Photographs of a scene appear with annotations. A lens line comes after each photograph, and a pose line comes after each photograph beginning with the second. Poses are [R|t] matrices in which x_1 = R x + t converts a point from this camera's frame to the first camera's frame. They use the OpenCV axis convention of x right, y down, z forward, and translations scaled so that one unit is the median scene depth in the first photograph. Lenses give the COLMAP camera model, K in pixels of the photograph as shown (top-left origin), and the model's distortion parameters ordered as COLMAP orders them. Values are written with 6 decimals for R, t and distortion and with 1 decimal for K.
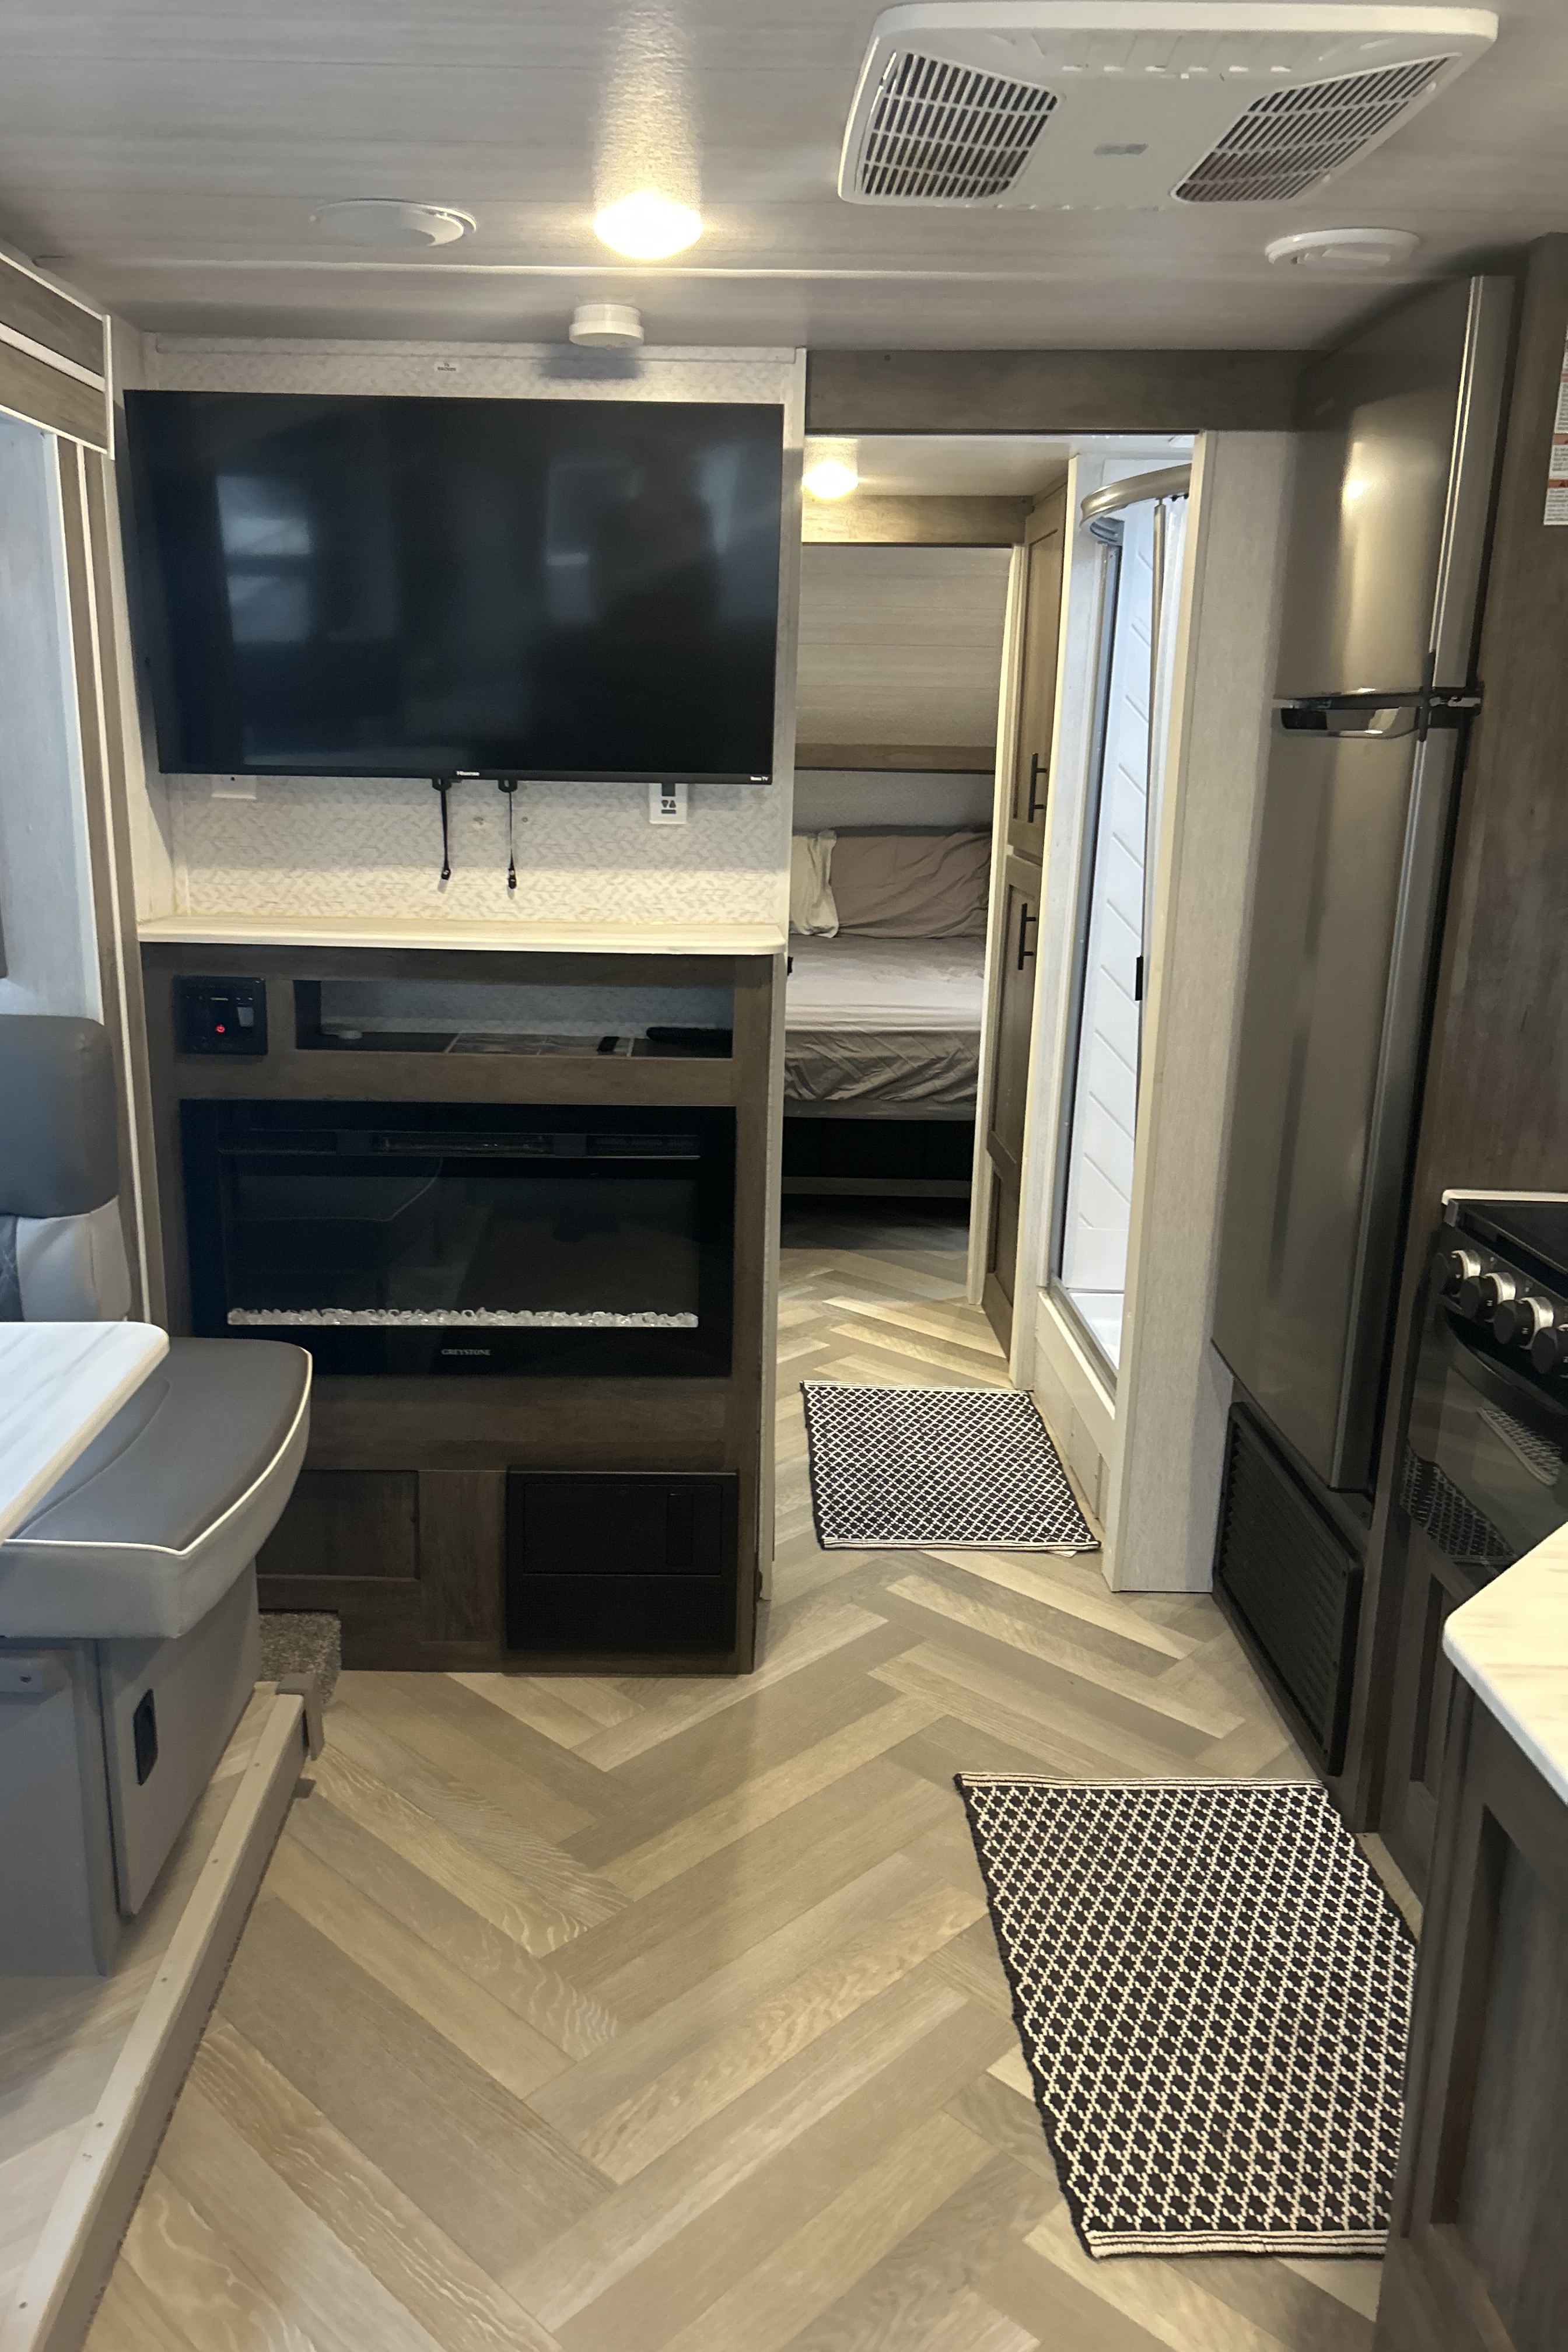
lens RADIAL K [[1759.5, 0, 738.0], [0, 1759.5, 1187.3], [0, 0, 1]] dist [0.032684, -0.010842]
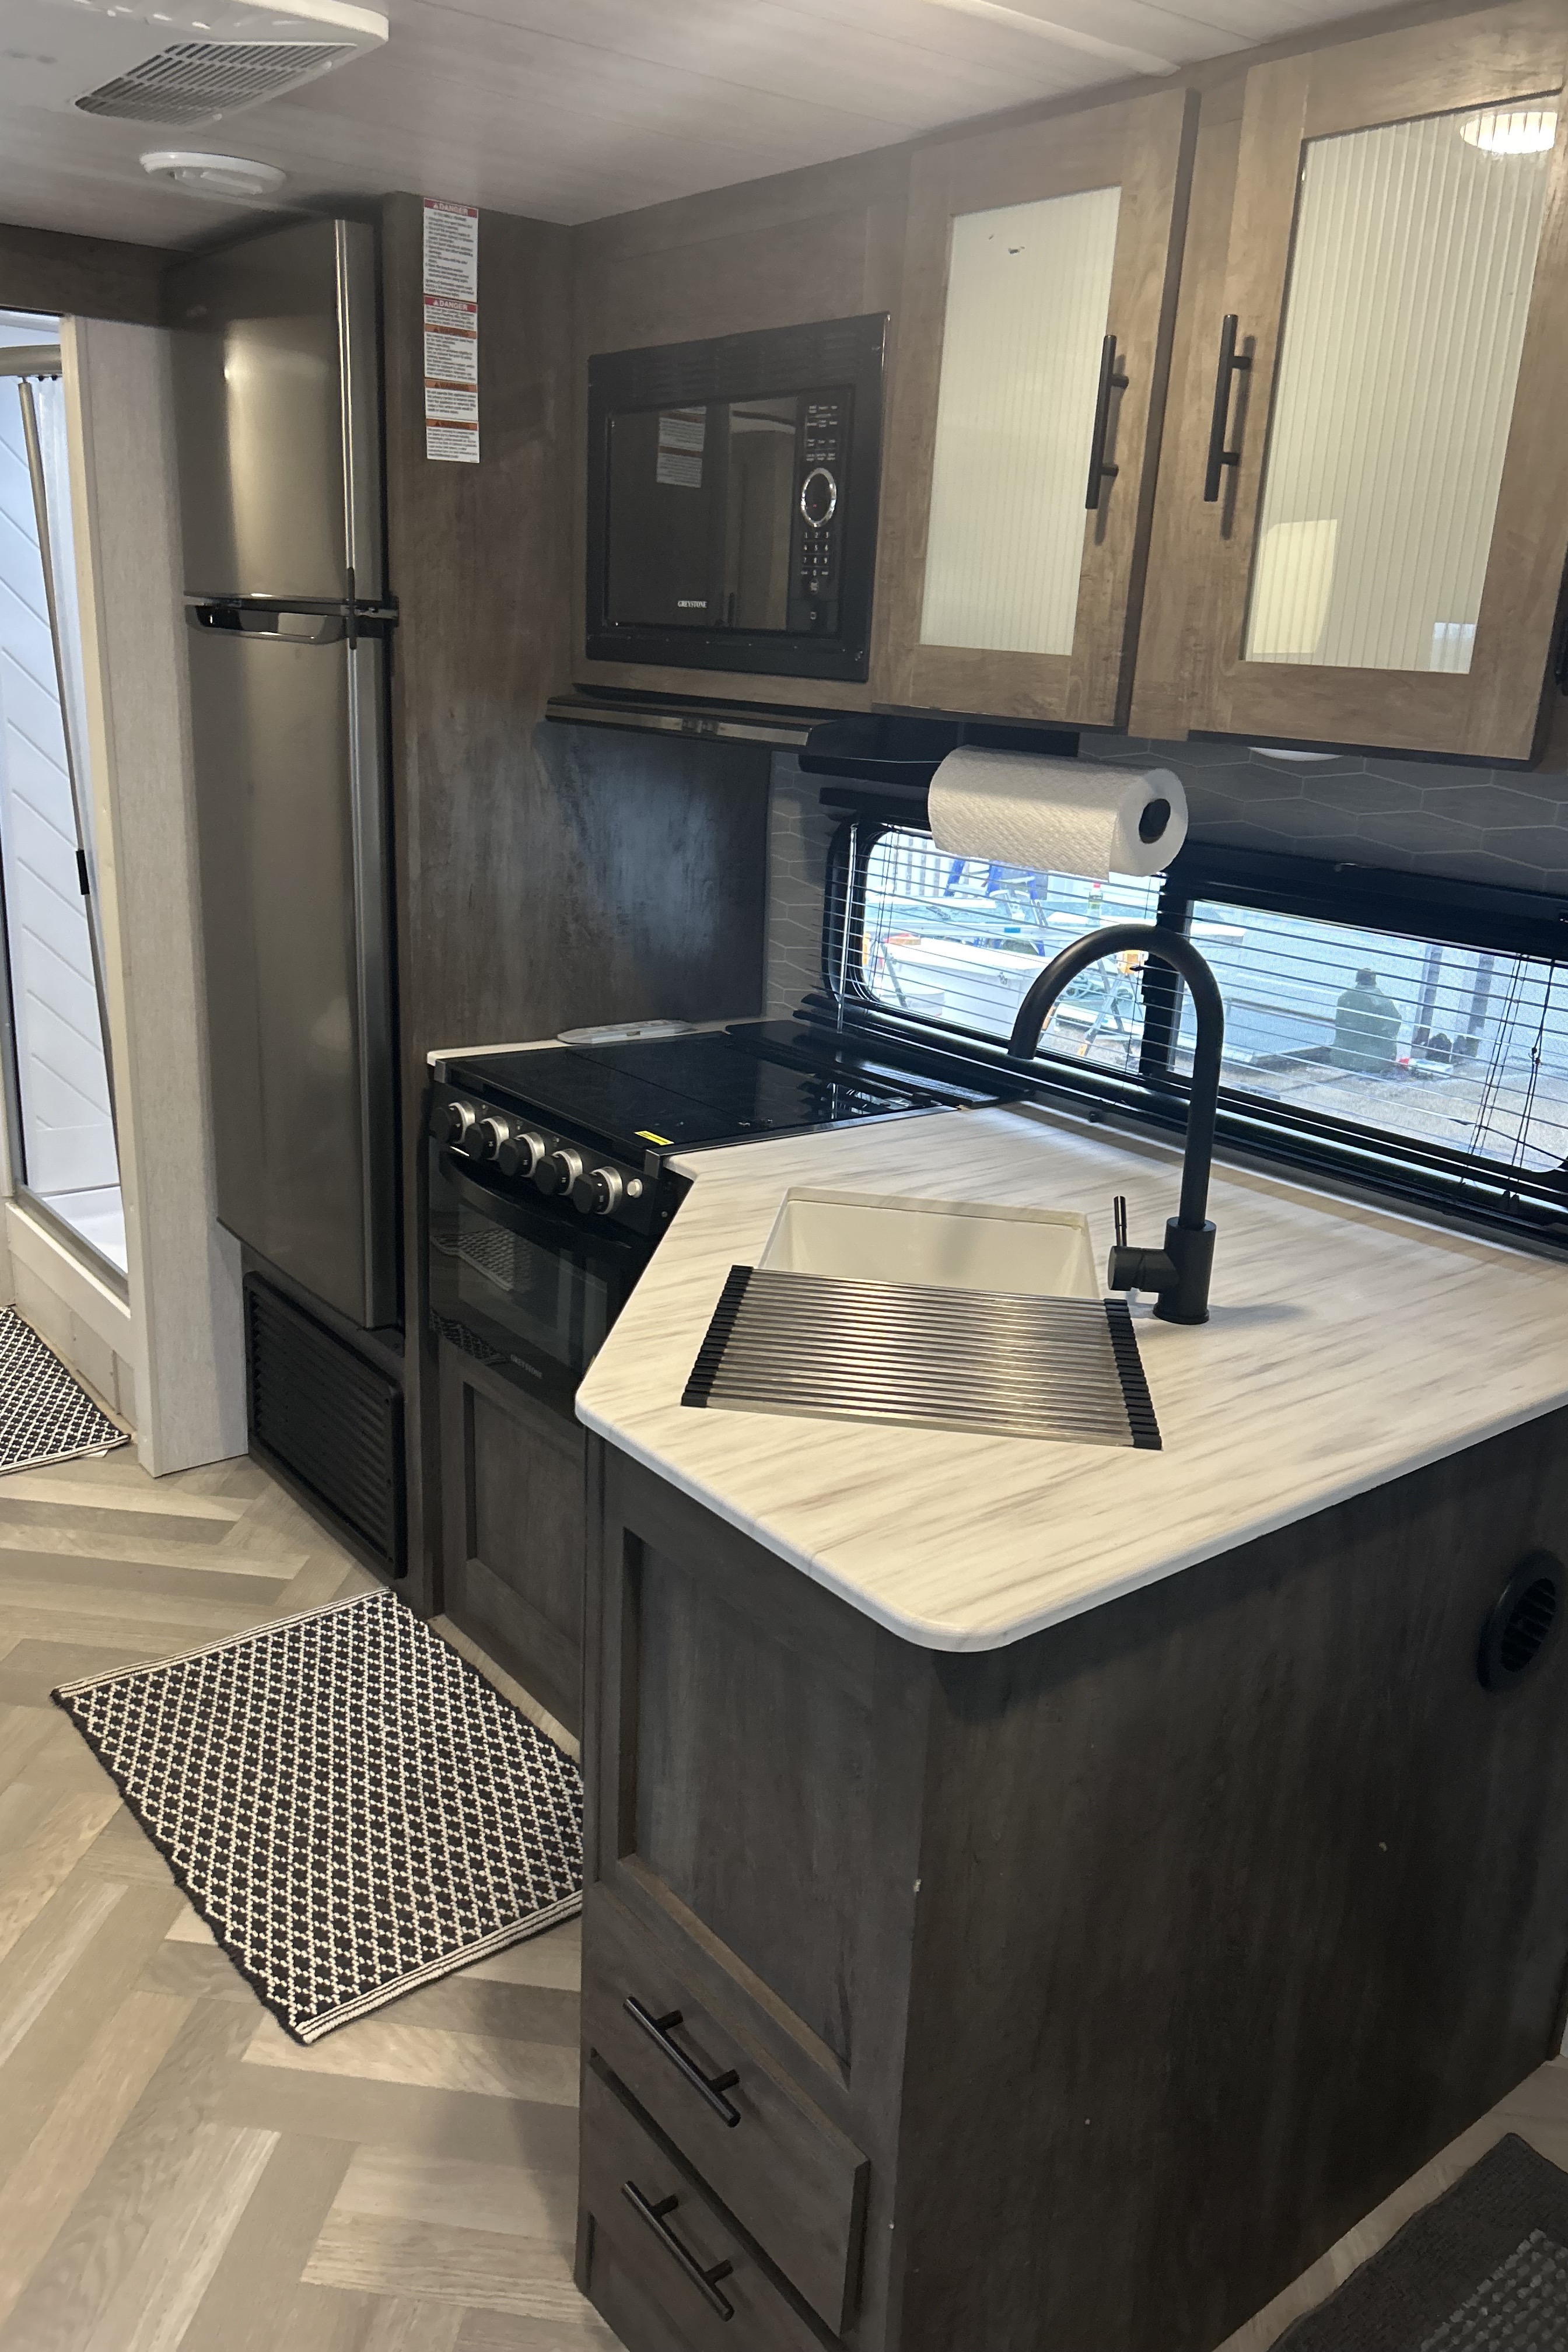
lens RADIAL K [[1759.5, 0, 738.0], [0, 1759.5, 1187.3], [0, 0, 1]] dist [0.032684, -0.010842]
pose [[0.805526, -0.167334, 0.568443, -0.096484], [0.124522, 0.985681, 0.113700, -0.016109], [-0.579330, -0.020805, 0.814828, -0.039970]]
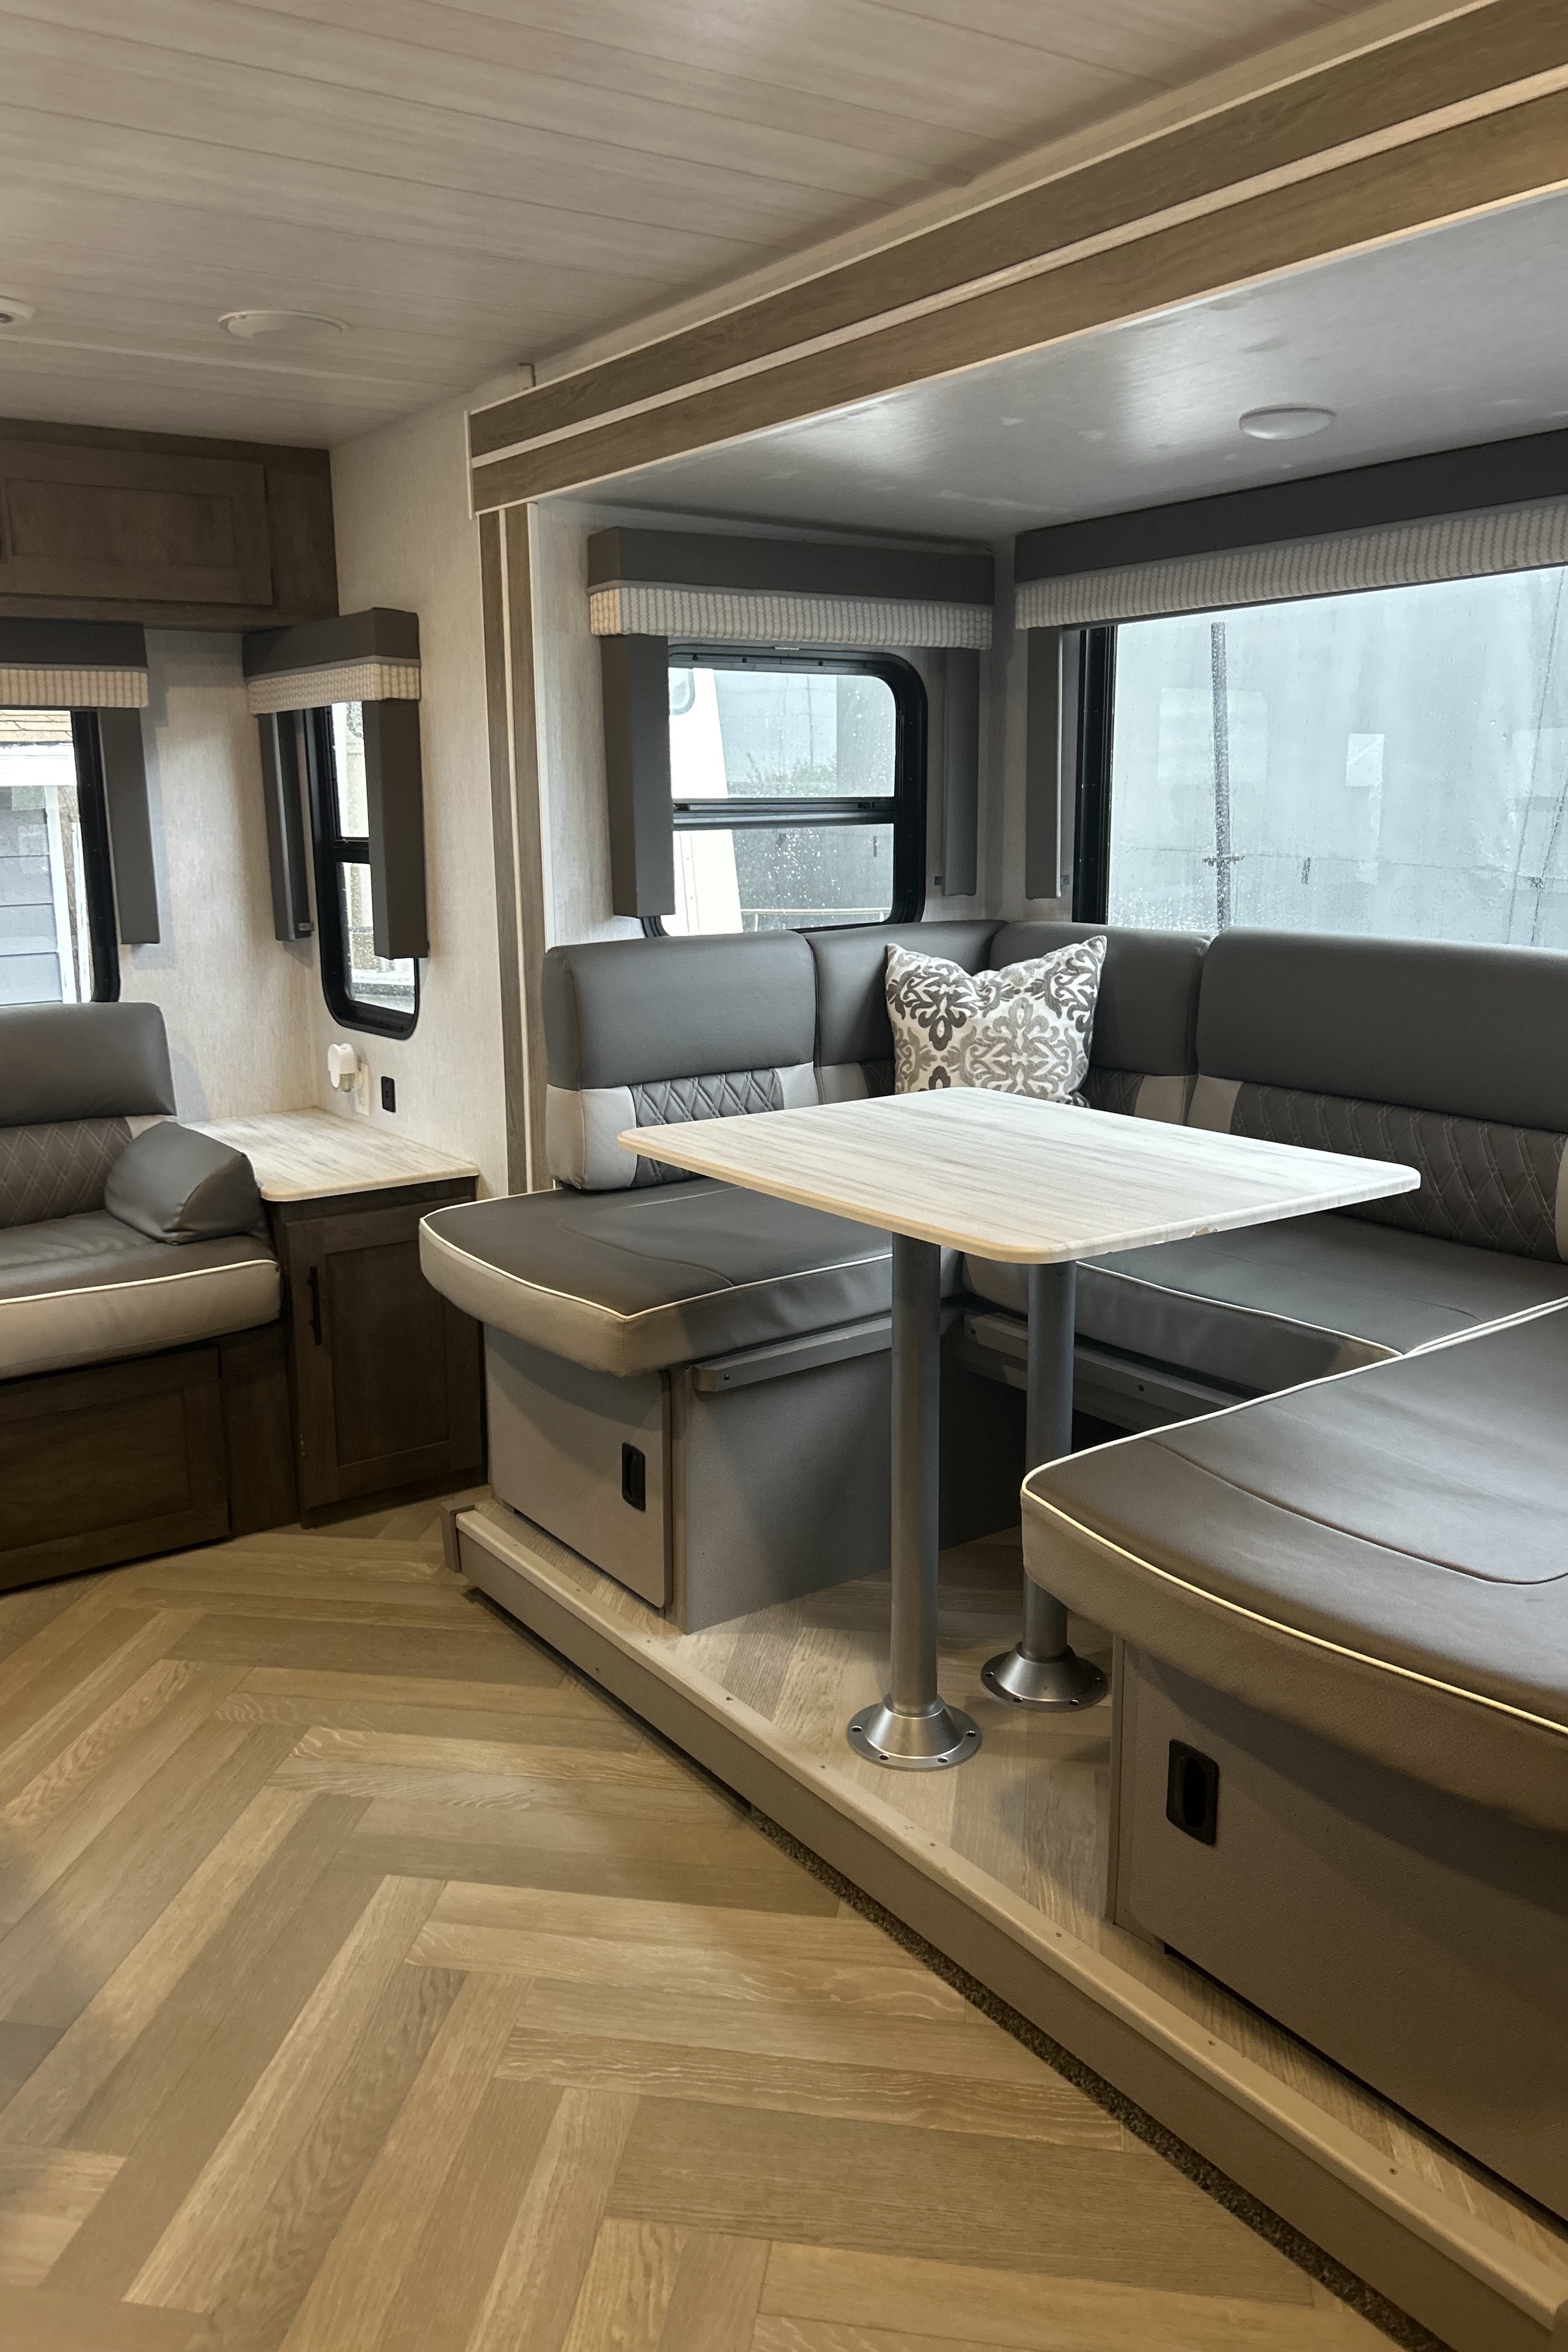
lens RADIAL K [[1794.3, 0, 716.5], [0, 1794.3, 1161.1], [0, 0, 1]] dist [0.041787, -0.035691]
pose [[-0.839220, 0.109759, -0.532599, 0.261323], [-0.132369, 0.908726, 0.395847, -0.255206], [0.527435, 0.402702, -0.748093, 1.215294]]
